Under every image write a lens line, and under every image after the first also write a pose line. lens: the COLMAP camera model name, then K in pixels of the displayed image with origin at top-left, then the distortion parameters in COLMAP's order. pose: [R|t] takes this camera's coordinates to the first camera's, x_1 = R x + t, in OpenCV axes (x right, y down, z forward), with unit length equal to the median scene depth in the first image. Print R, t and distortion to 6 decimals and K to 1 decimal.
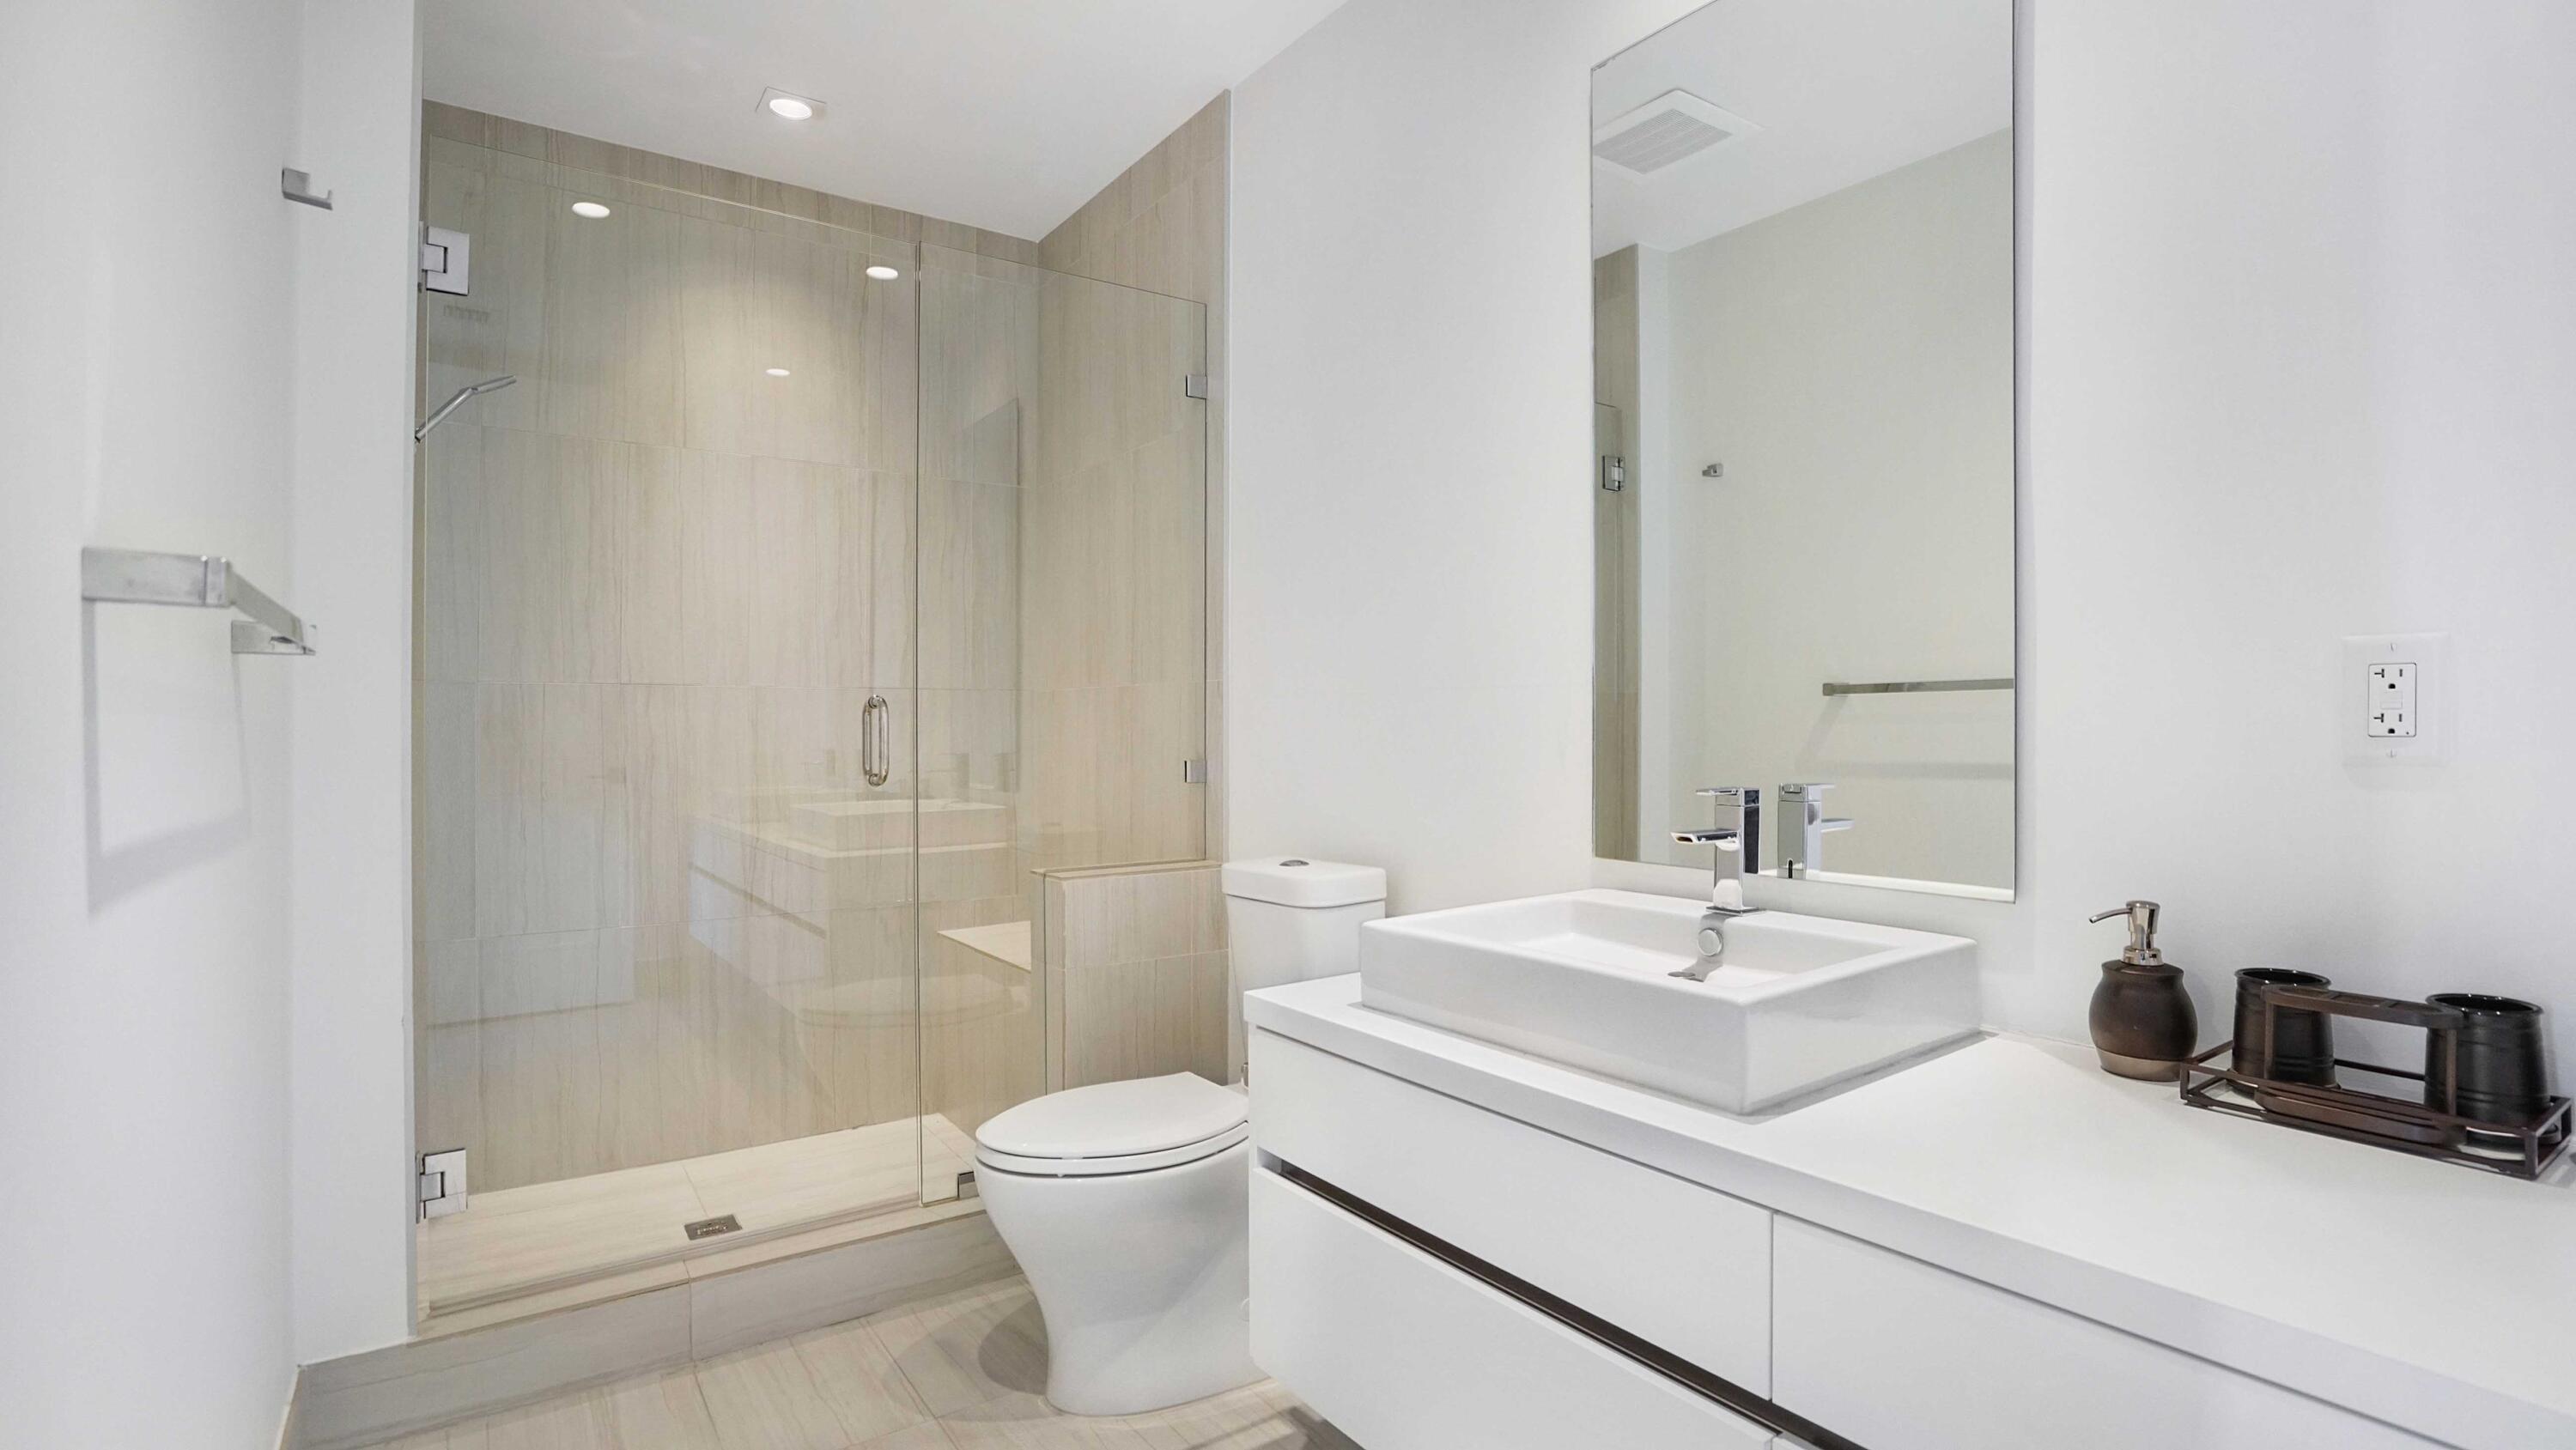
lens RADIAL K [[1200.7, 0, 1298.4], [0, 1200.7, 714.8], [0, 0, 1]] dist [-0.001812, -0.012142]
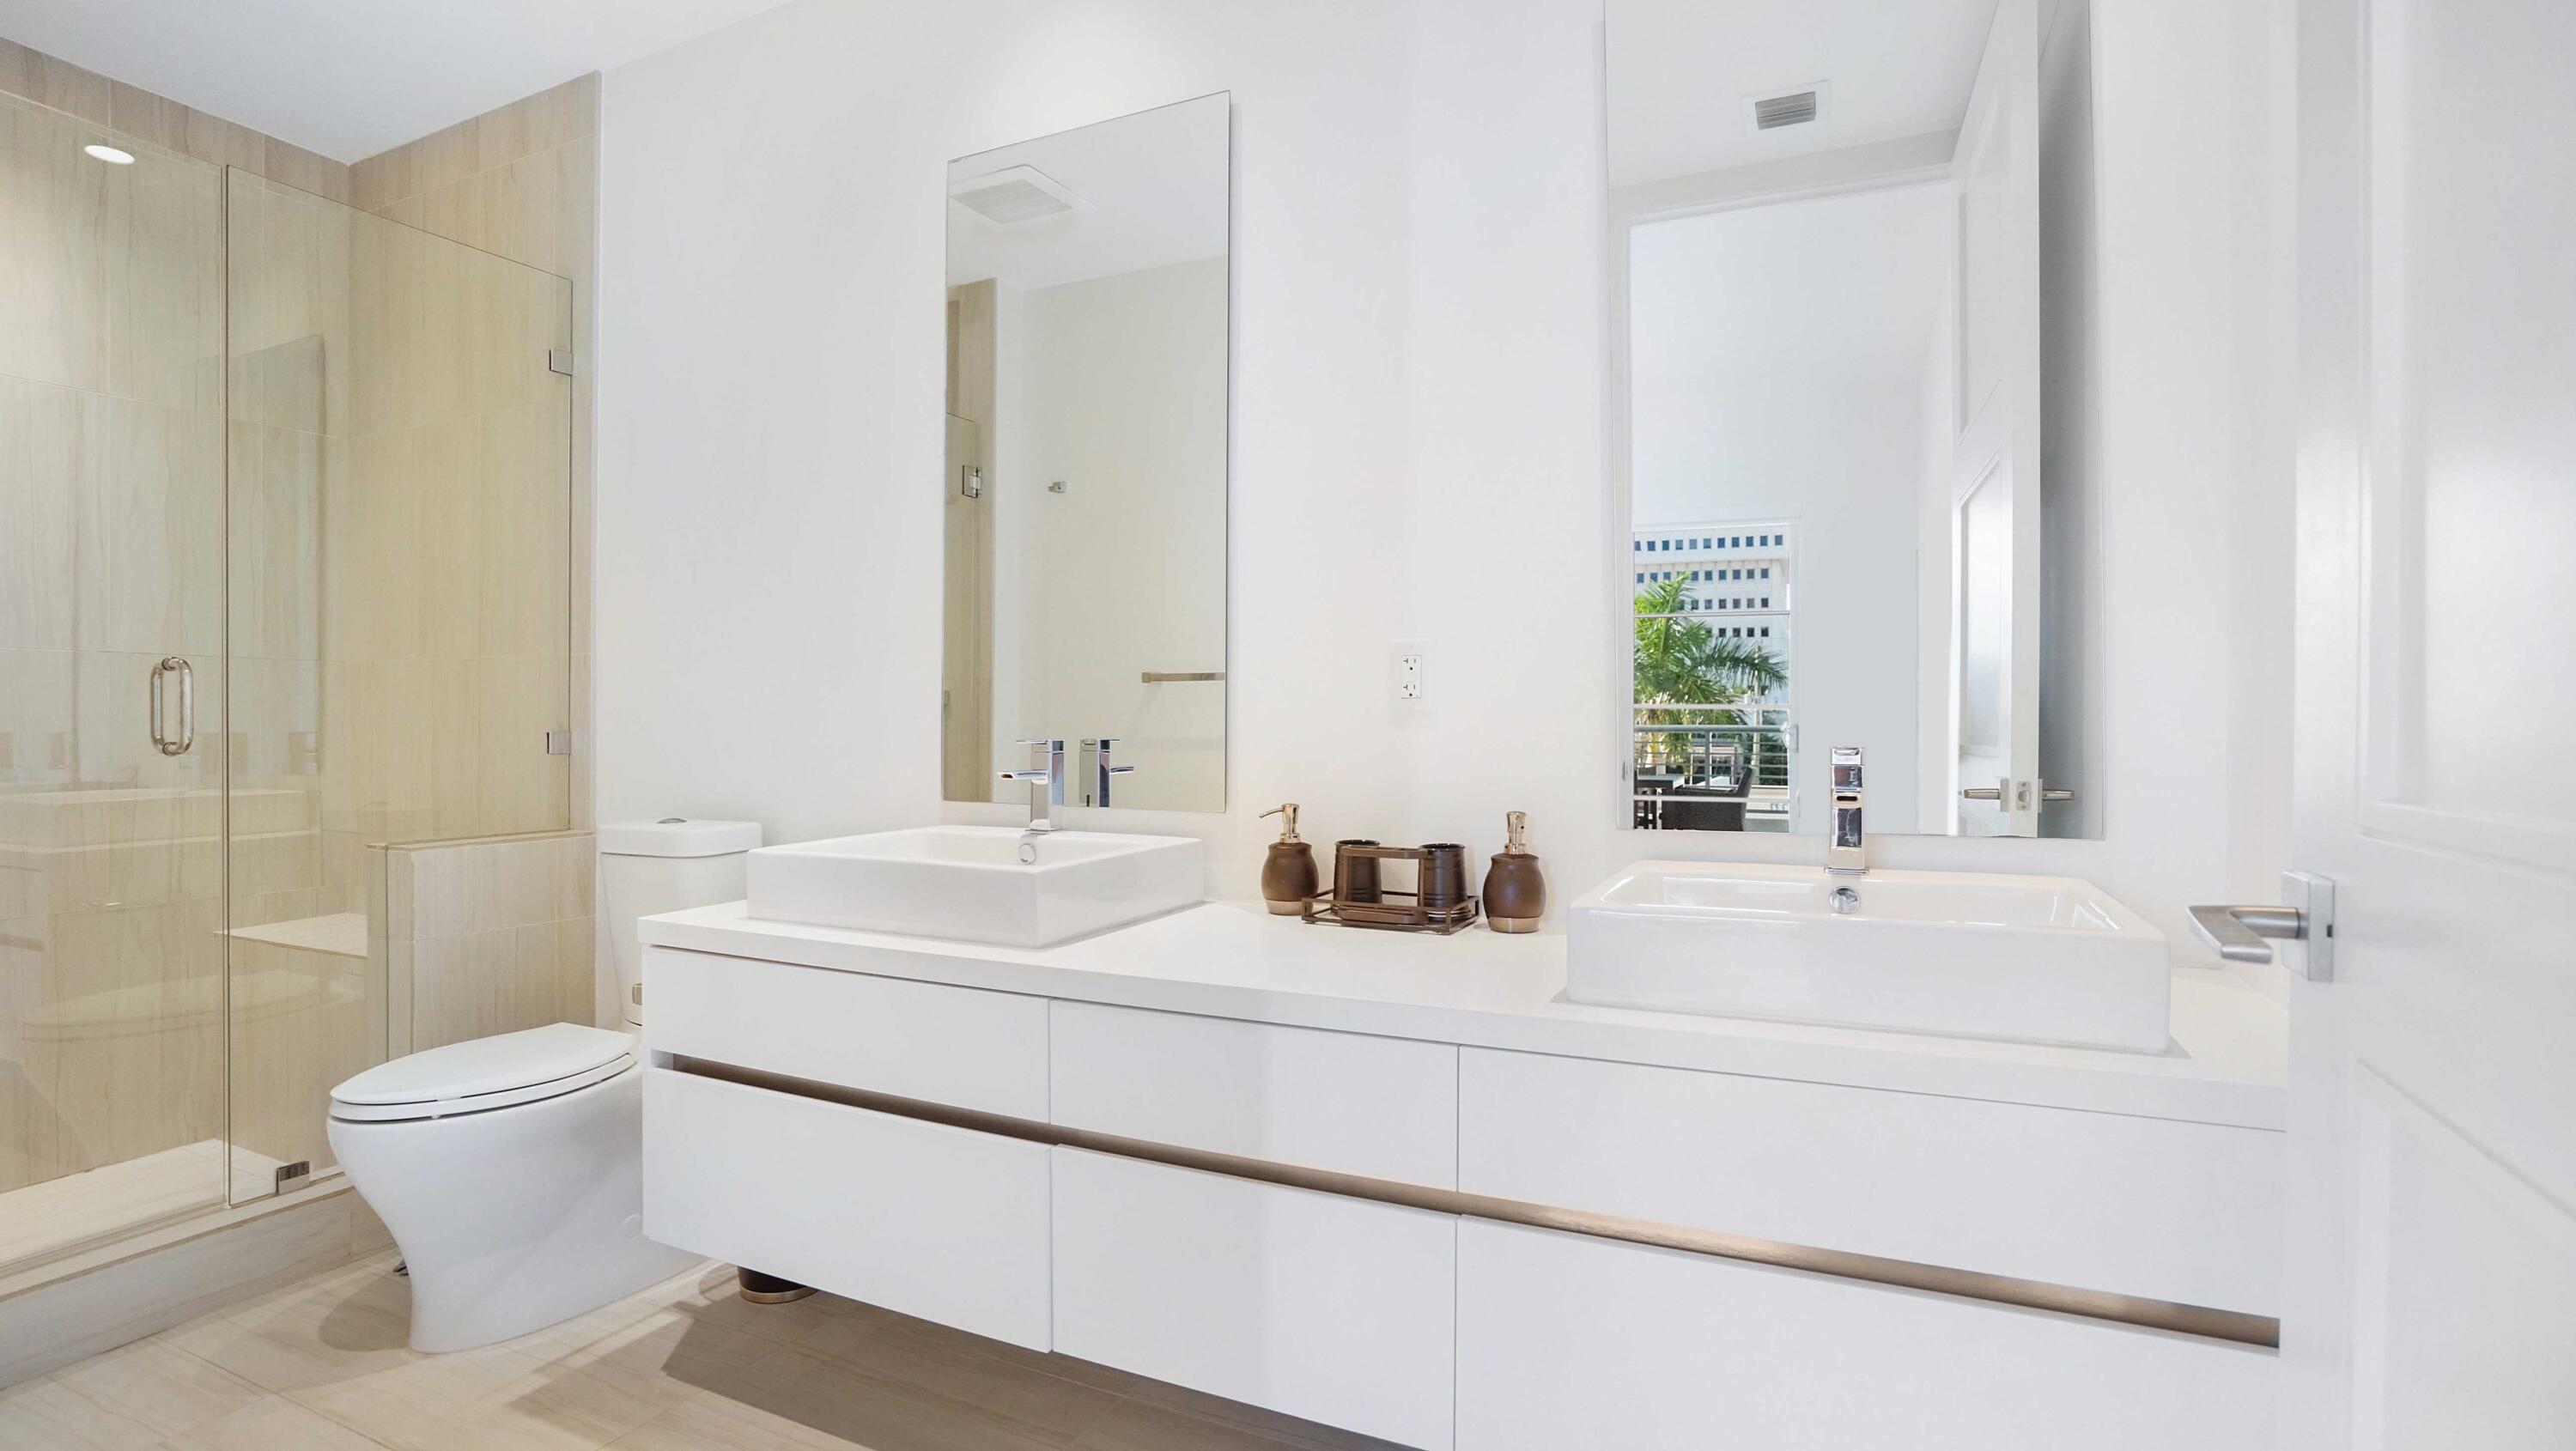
lens RADIAL K [[1195.1, 0, 1276.5], [0, 1195.1, 728.6], [0, 0, 1]] dist [-0.056156, 0.022670]
pose [[0.877696, 0.000401, 0.479217, -0.033242], [-0.008207, 0.999866, 0.014194, 0.019099], [-0.479147, -0.016391, 0.877581, -0.197562]]
